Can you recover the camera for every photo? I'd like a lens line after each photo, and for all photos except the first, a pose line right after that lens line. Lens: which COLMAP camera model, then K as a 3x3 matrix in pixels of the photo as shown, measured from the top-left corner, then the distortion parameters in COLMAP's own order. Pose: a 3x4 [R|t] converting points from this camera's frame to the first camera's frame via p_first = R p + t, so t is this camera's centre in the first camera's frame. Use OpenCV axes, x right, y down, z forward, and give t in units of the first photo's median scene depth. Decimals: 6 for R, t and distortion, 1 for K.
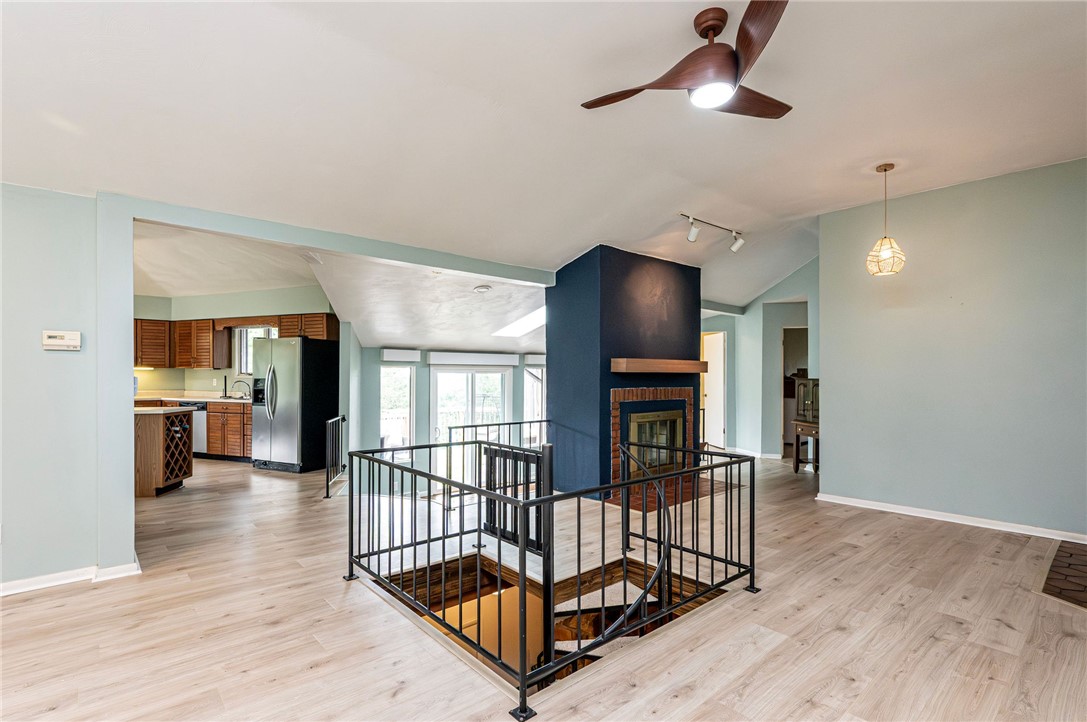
lens RADIAL K [[513.0, 0, 544.2], [0, 513.0, 367.2], [0, 0, 1]] dist [0.001168, -0.000043]
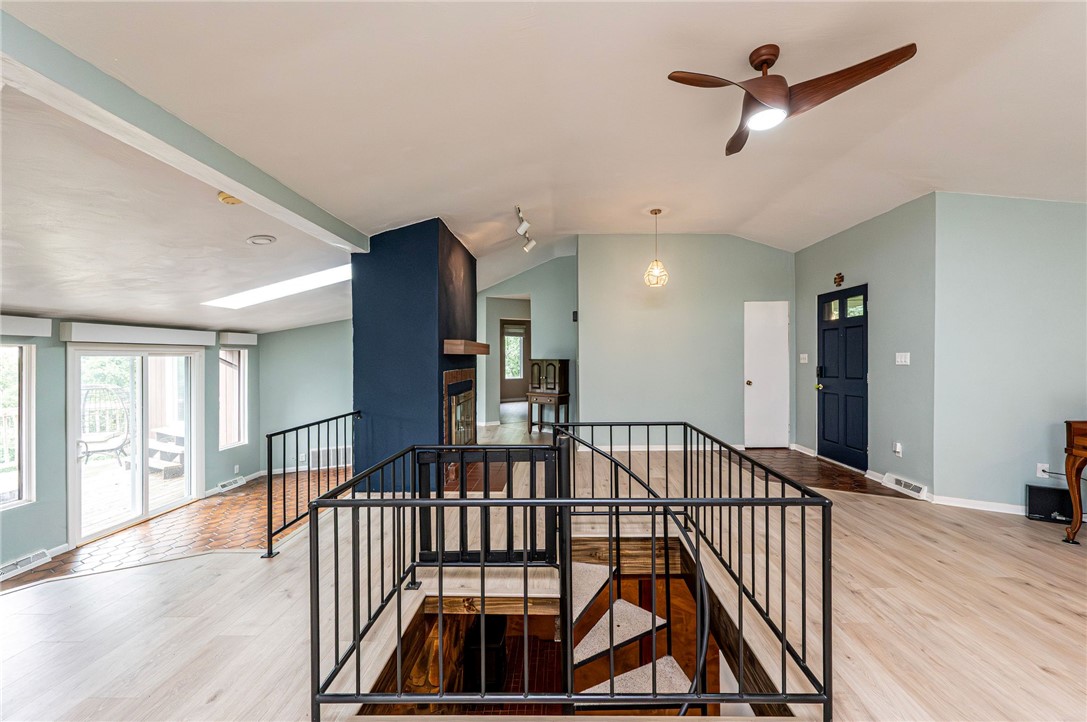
lens RADIAL K [[433.9, 0, 546.4], [0, 433.9, 353.4], [0, 0, 1]] dist [0.000769, -0.000304]
pose [[0.670488, 0.000941, 0.741919, -0.318904], [-0.006029, 0.999973, 0.004181, 0.003540], [-0.741896, -0.007276, 0.670476, 0.295150]]
